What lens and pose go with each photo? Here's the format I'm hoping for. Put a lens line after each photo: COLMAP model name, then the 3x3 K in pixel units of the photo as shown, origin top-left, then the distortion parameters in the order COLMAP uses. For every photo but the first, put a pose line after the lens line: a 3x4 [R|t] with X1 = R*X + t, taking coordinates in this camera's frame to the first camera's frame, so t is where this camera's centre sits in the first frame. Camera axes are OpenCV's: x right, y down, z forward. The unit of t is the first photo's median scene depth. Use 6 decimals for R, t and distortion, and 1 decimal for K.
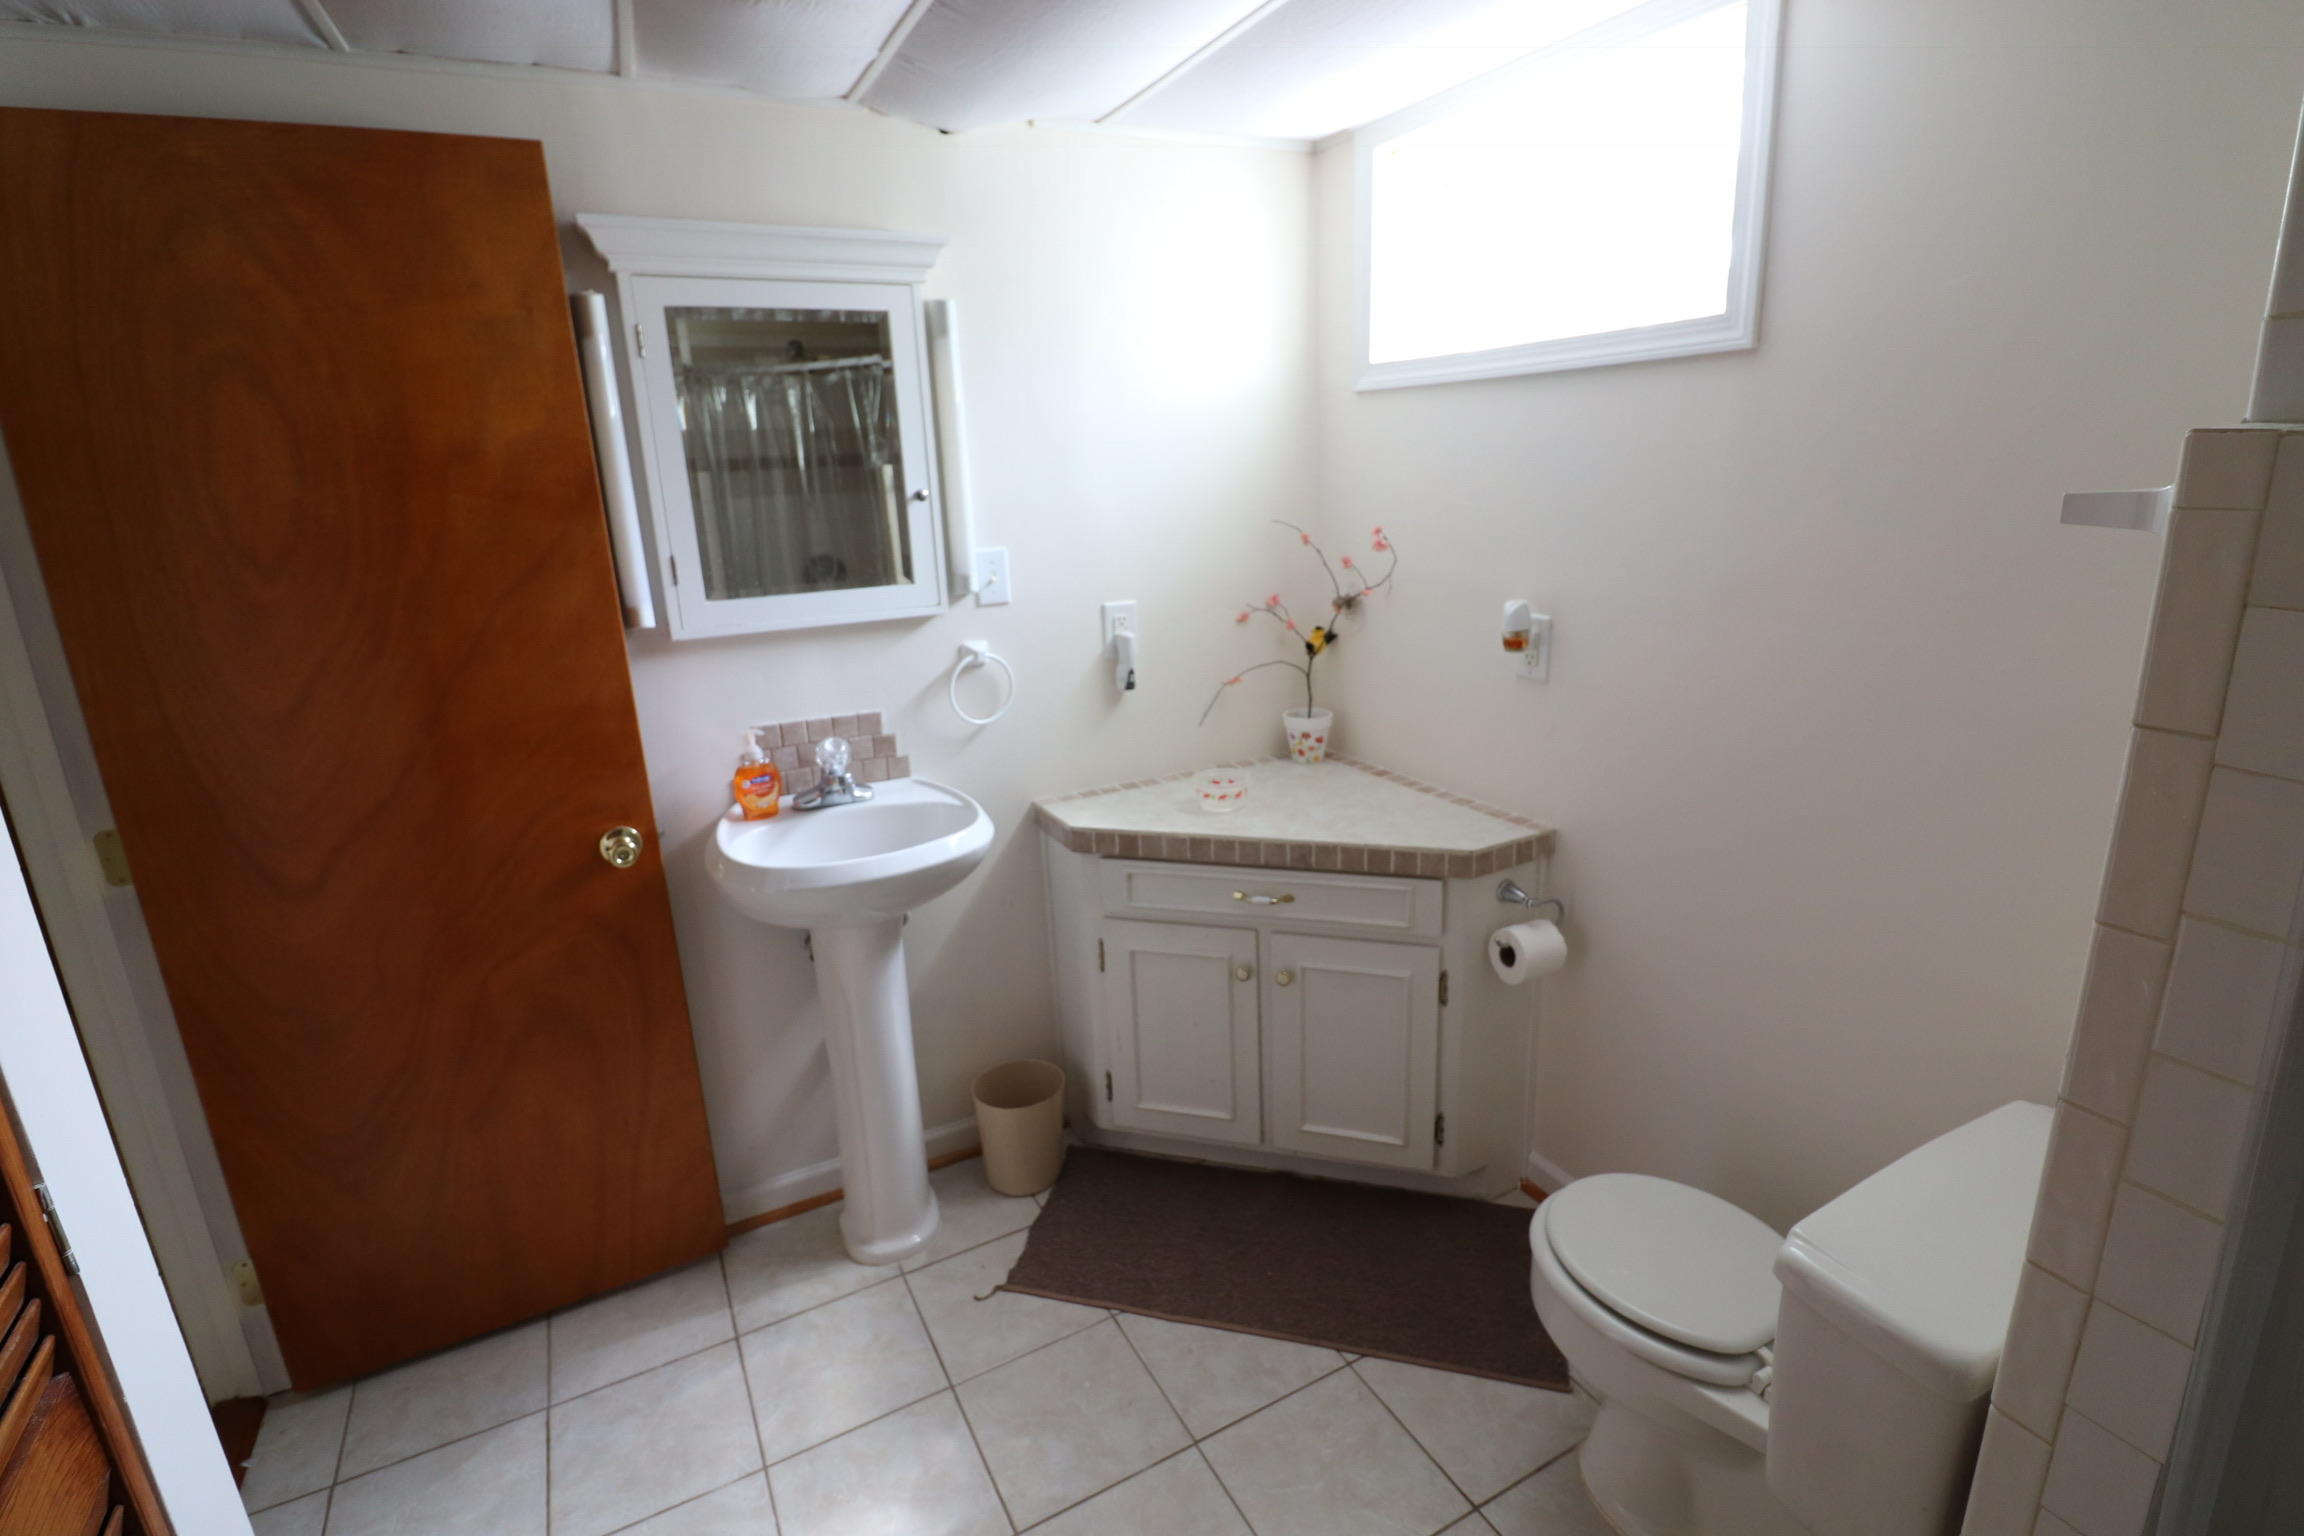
lens RADIAL K [[1078.6, 0, 1161.5], [0, 1078.6, 749.5], [0, 0, 1]] dist [0.000818, 0.000133]
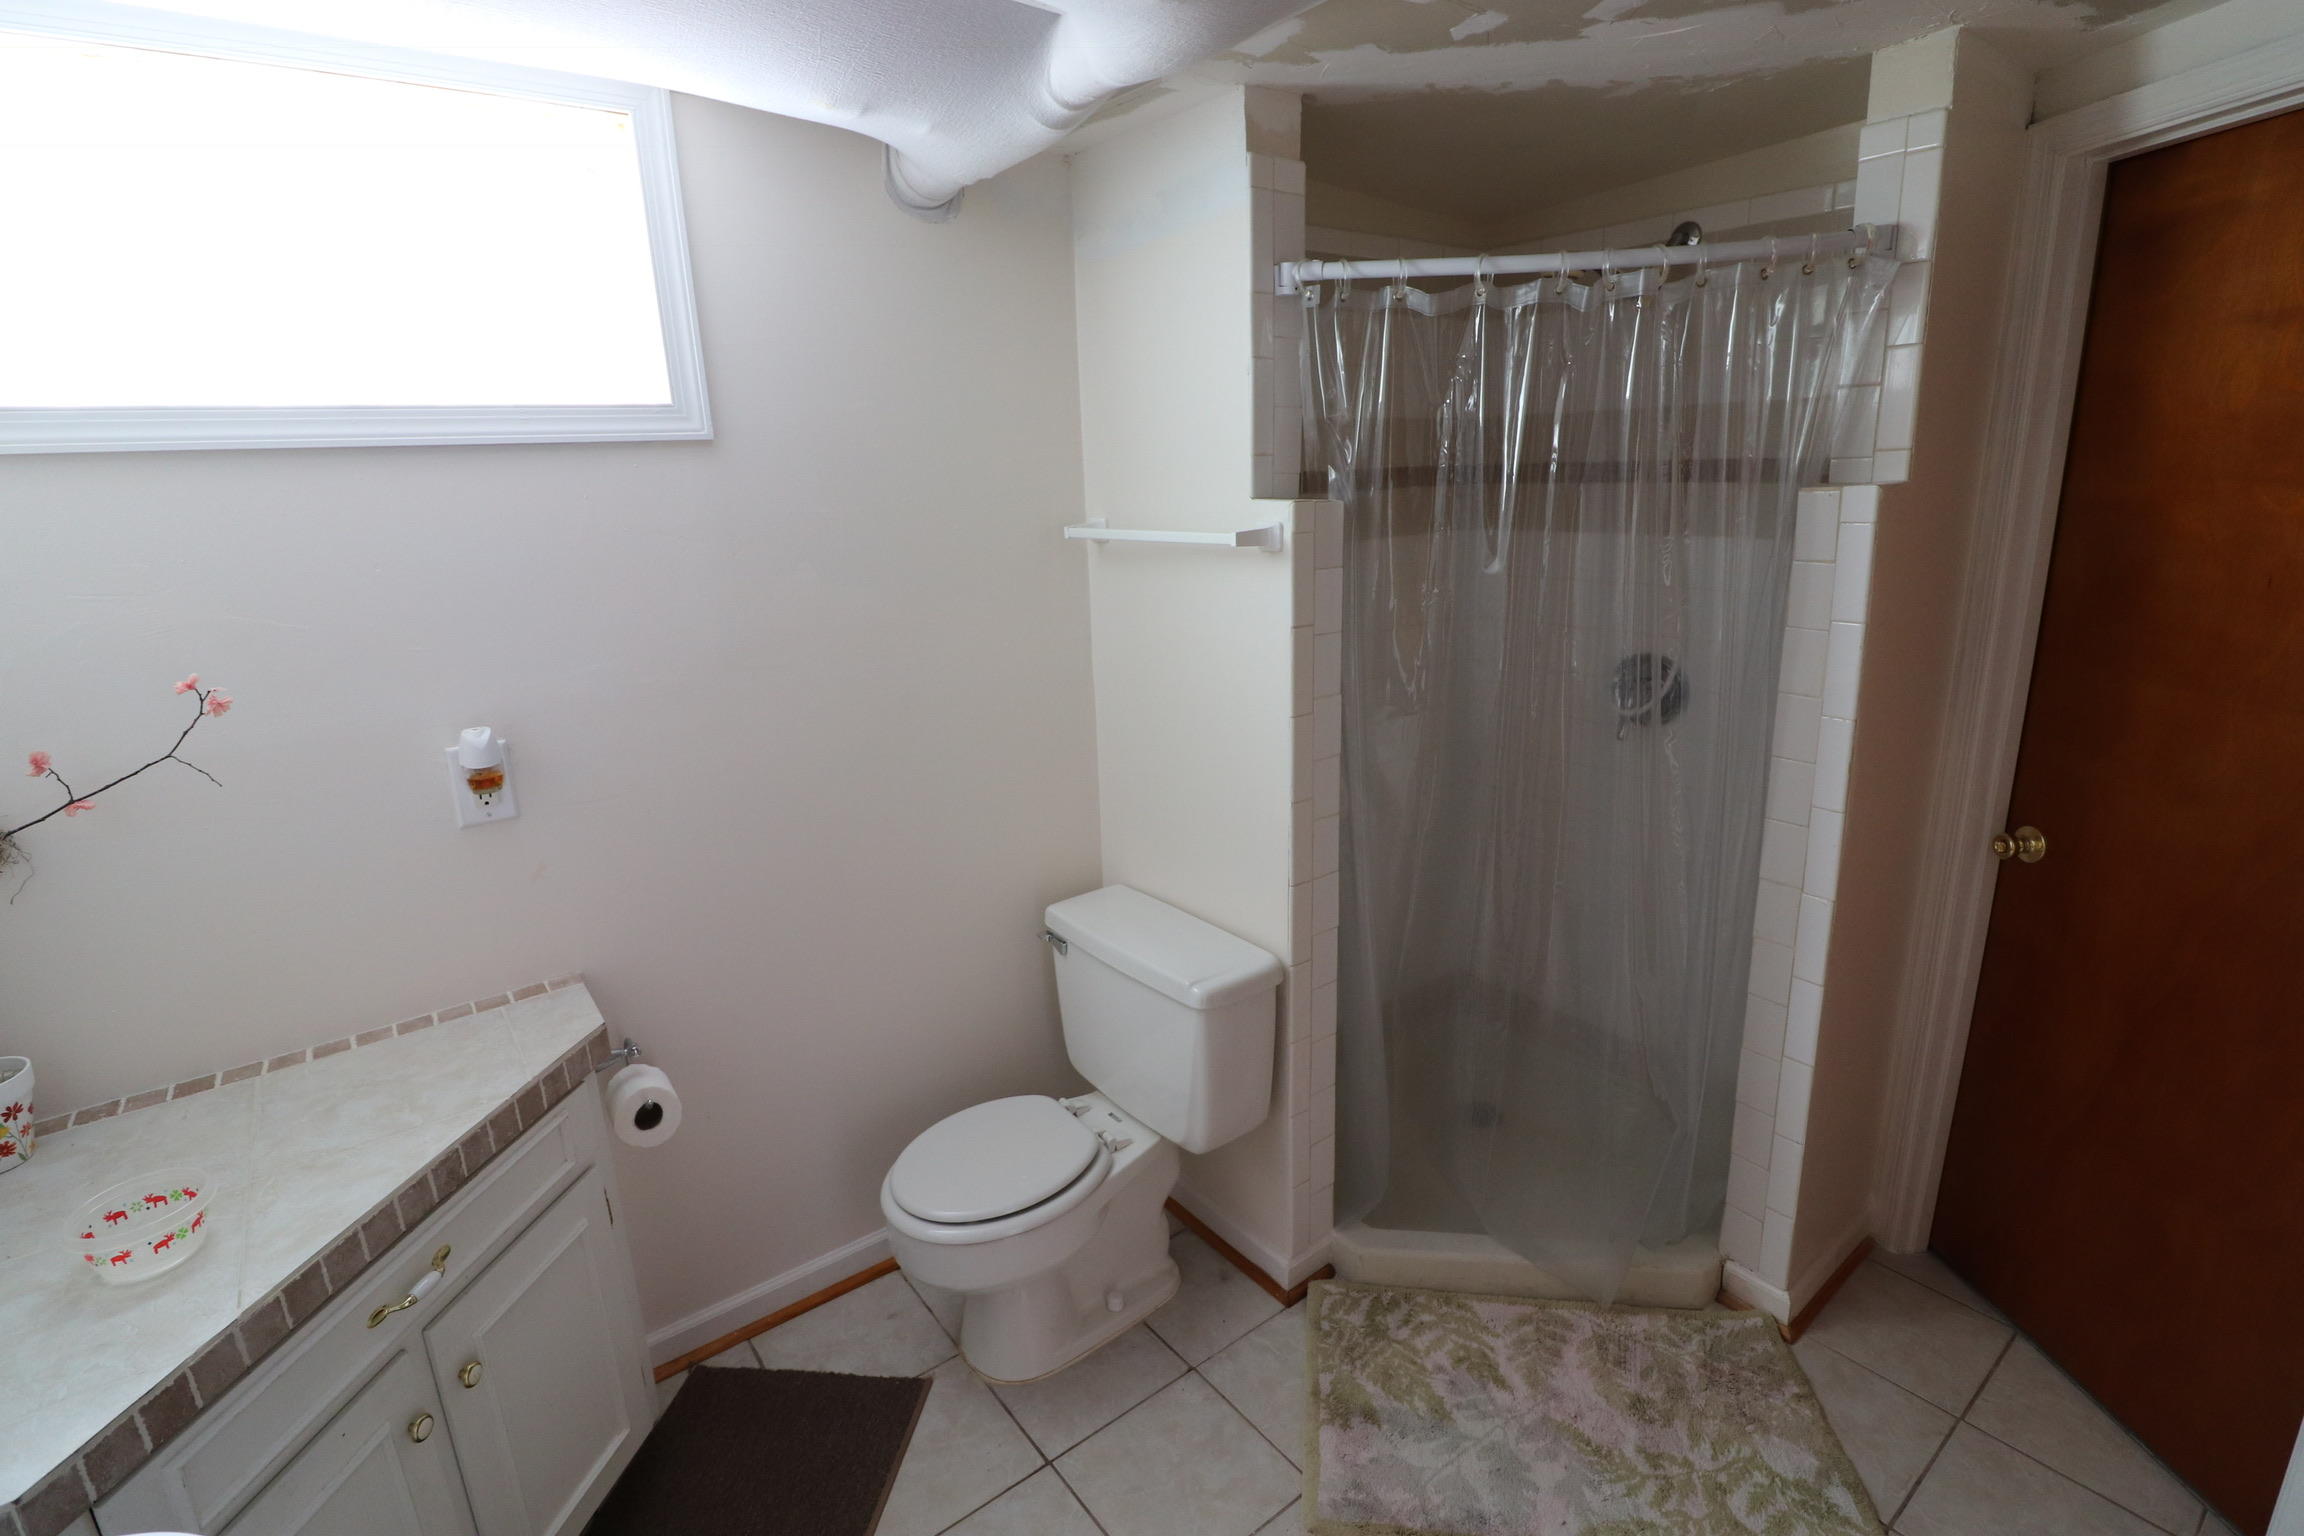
lens RADIAL K [[1045.3, 0, 1152.0], [0, 1045.3, 768.0], [0, 0, 1]] dist [-0.055270, 0.000079]
pose [[-0.162464, -0.211593, 0.963760, -0.464396], [0.301574, 0.919351, 0.252681, -0.147748], [-0.939499, 0.331697, -0.085551, 0.600714]]
